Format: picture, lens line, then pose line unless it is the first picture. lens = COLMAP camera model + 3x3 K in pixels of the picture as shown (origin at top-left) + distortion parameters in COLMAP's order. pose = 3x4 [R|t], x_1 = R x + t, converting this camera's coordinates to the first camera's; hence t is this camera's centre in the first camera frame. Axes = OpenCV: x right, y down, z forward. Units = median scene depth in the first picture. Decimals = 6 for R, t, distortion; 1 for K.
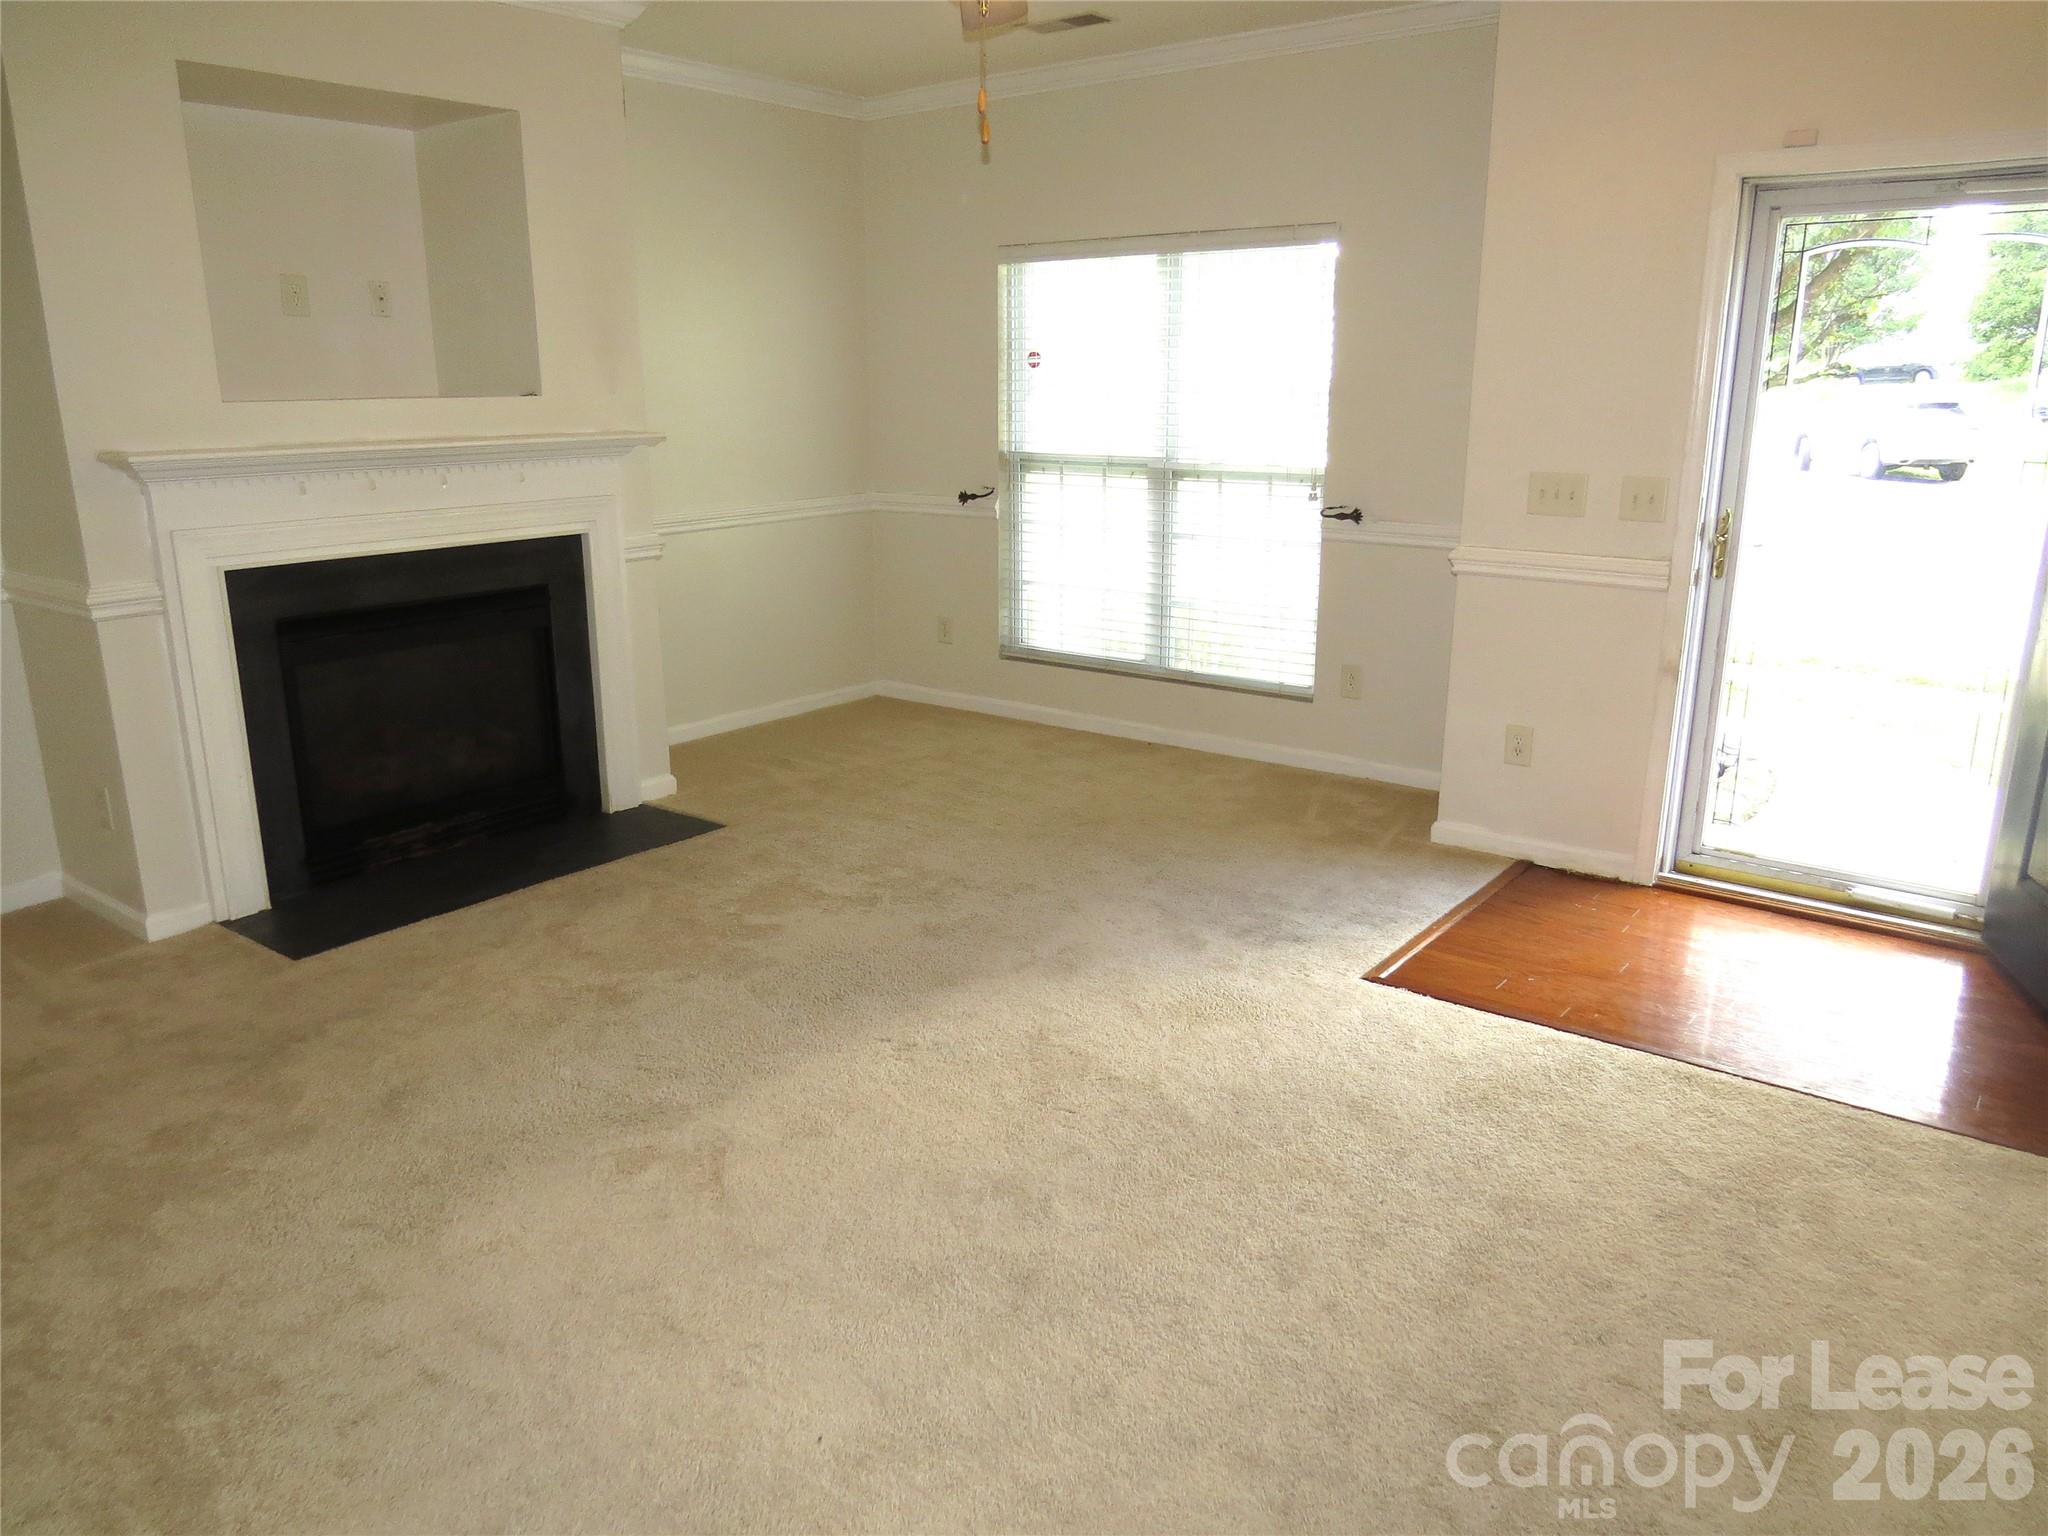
lens RADIAL K [[1476.9, 0, 1011.9], [0, 1476.9, 766.6], [0, 0, 1]] dist [-0.010366, -0.000644]
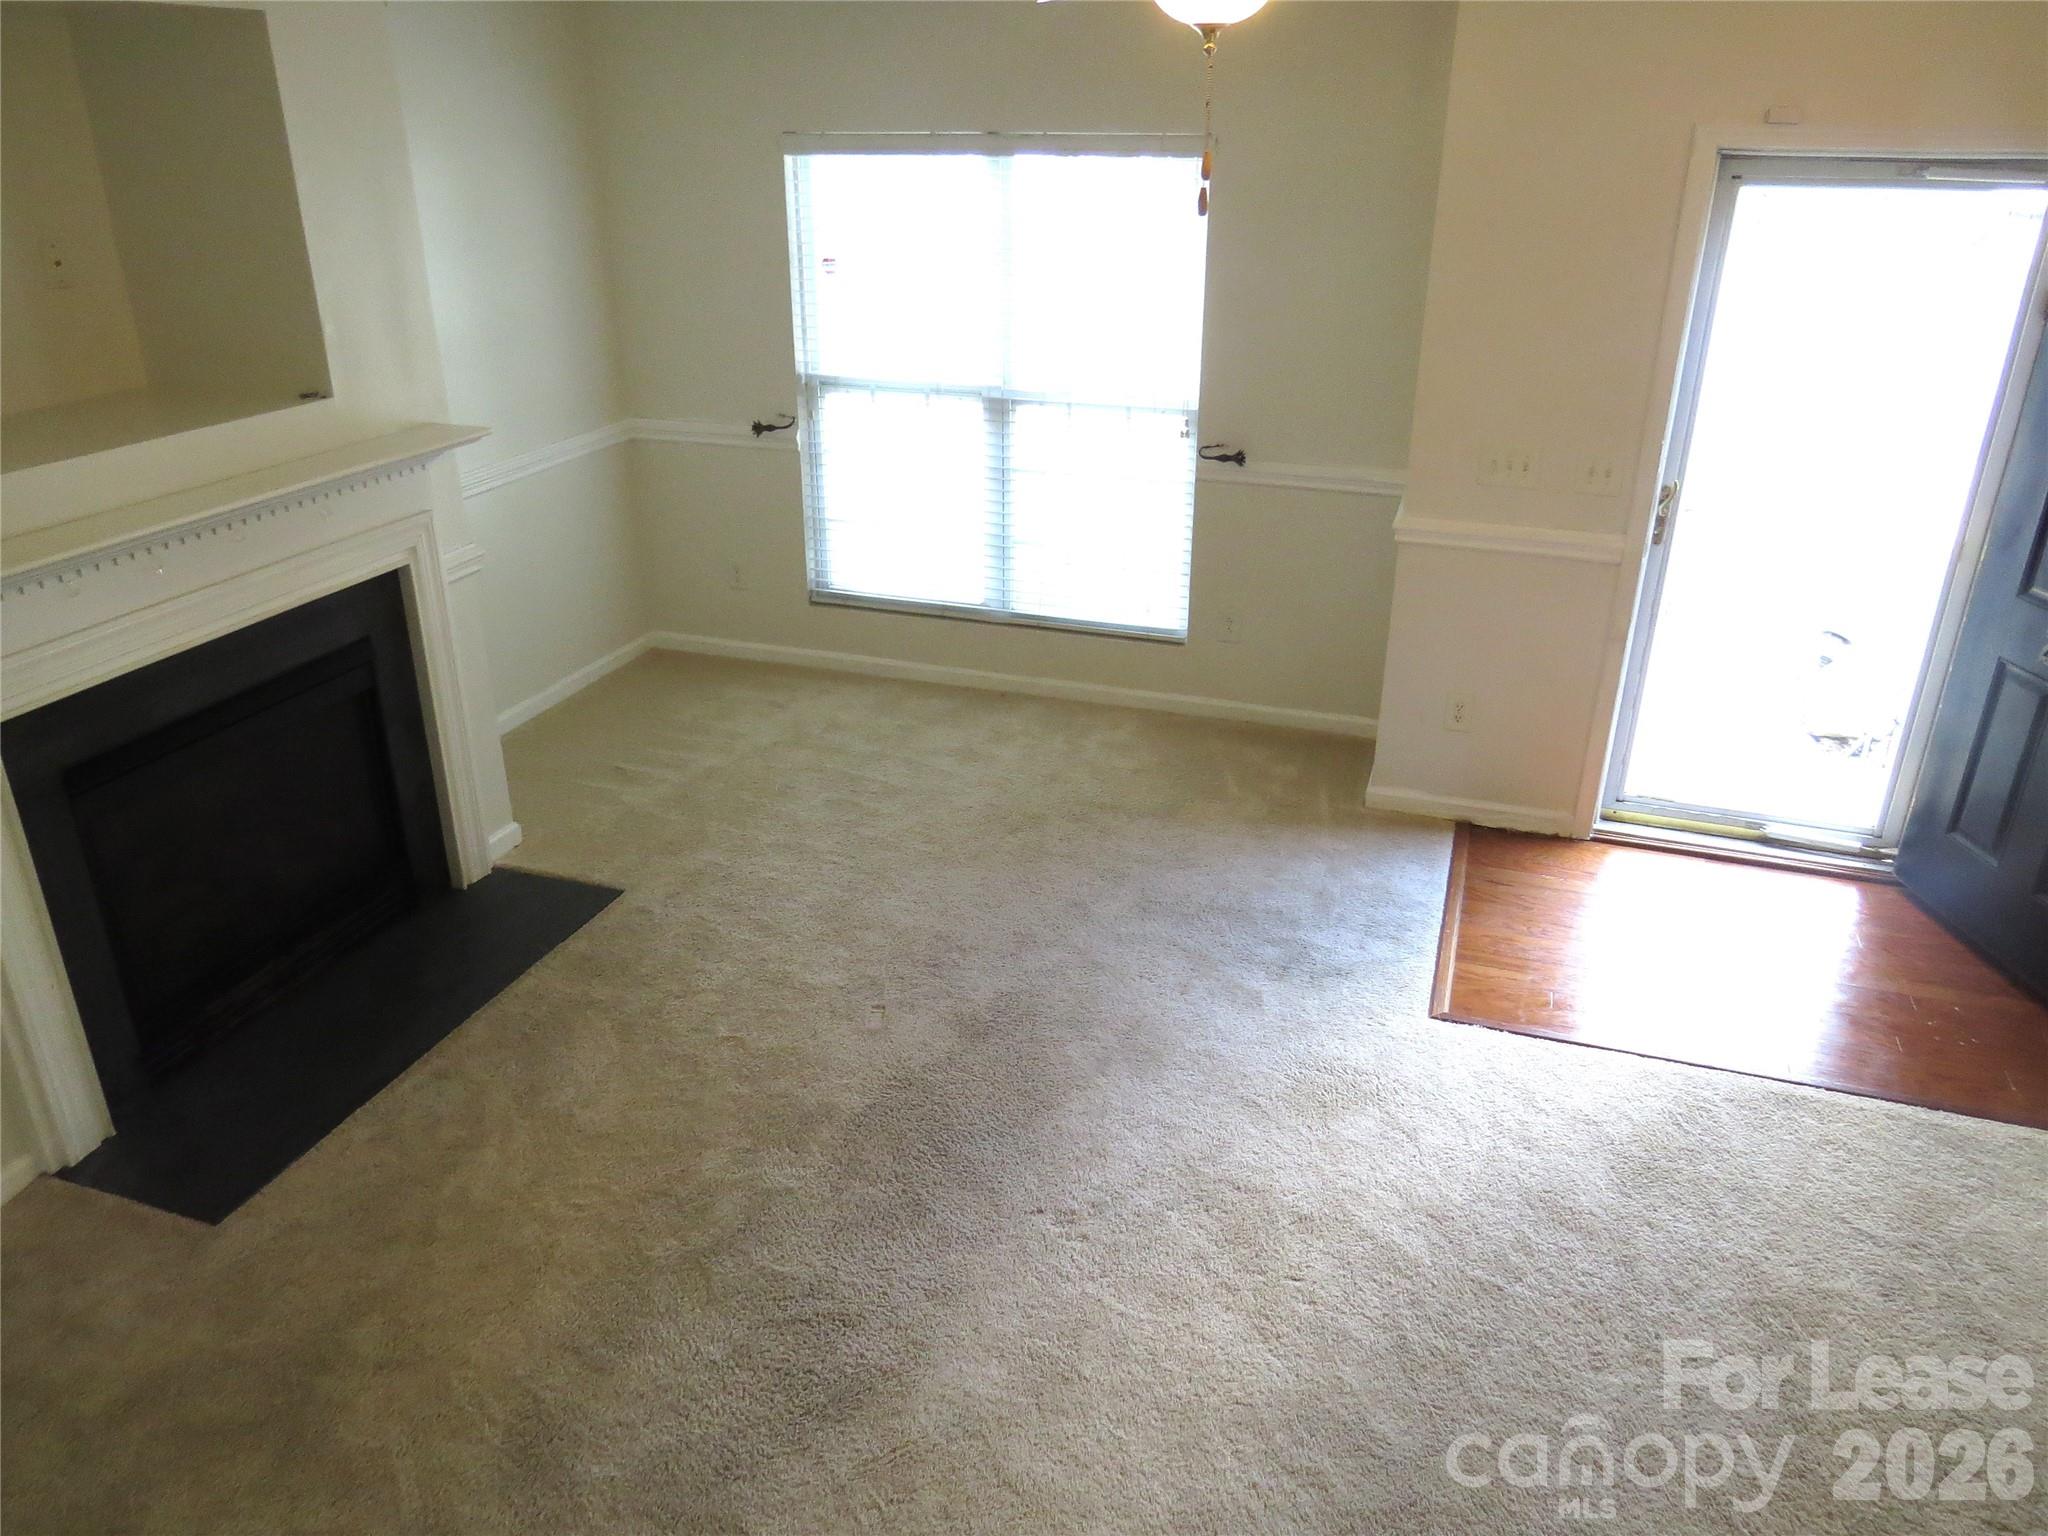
lens RADIAL K [[1476.9, 0, 1017.2], [0, 1476.9, 769.7], [0, 0, 1]] dist [-0.010366, -0.000644]
pose [[0.946865, -0.126838, 0.295566, -0.255770], [0.078477, 0.982292, 0.170130, -0.180370], [-0.311911, -0.137895, 0.940051, 0.156623]]
